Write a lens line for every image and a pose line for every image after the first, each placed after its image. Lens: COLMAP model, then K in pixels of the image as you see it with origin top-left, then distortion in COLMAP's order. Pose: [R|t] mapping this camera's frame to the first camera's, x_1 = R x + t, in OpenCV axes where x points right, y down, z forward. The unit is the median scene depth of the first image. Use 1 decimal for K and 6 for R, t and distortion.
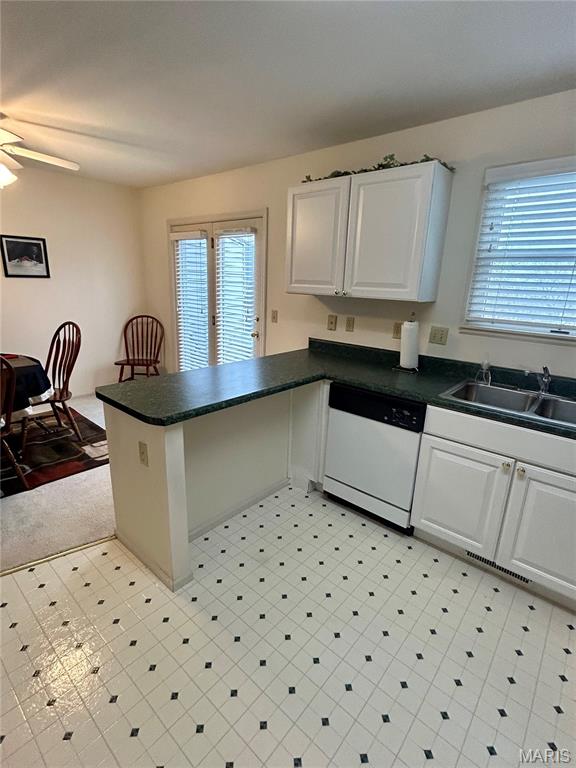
lens RADIAL K [[370.9, 0, 287.1], [0, 370.9, 385.5], [0, 0, 1]] dist [-0.002582, -0.000730]
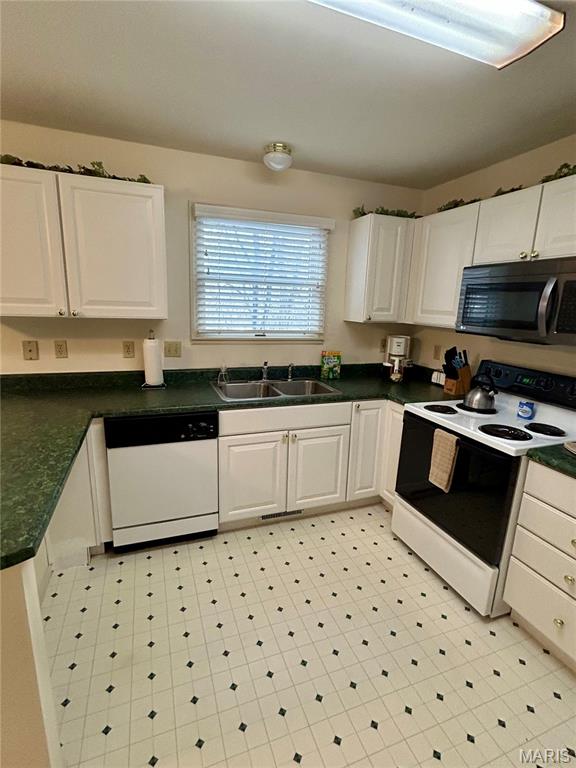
lens RADIAL K [[370.9, 0, 287.1], [0, 370.9, 385.5], [0, 0, 1]] dist [-0.002582, -0.000730]
pose [[0.476977, -0.208872, 0.853736, -0.421788], [0.223744, 0.968206, 0.111873, -0.092719], [-0.849960, 0.137658, 0.508546, 0.230476]]
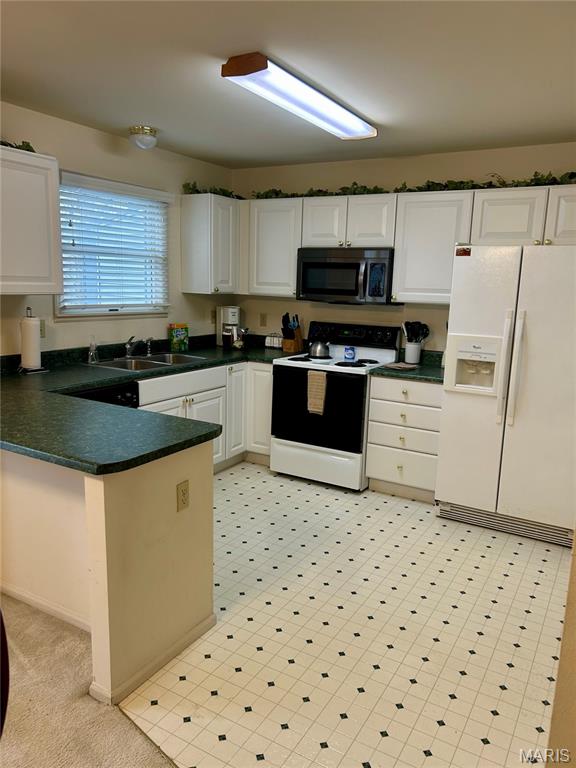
lens RADIAL K [[579.2, 0, 290.0], [0, 579.2, 388.6], [0, 0, 1]] dist [0.086947, -0.147463]
pose [[-0.184717, -0.219479, 0.957971, -1.343963], [0.233215, 0.937114, 0.259670, -0.265077], [-0.954720, 0.271378, -0.121915, 0.712301]]
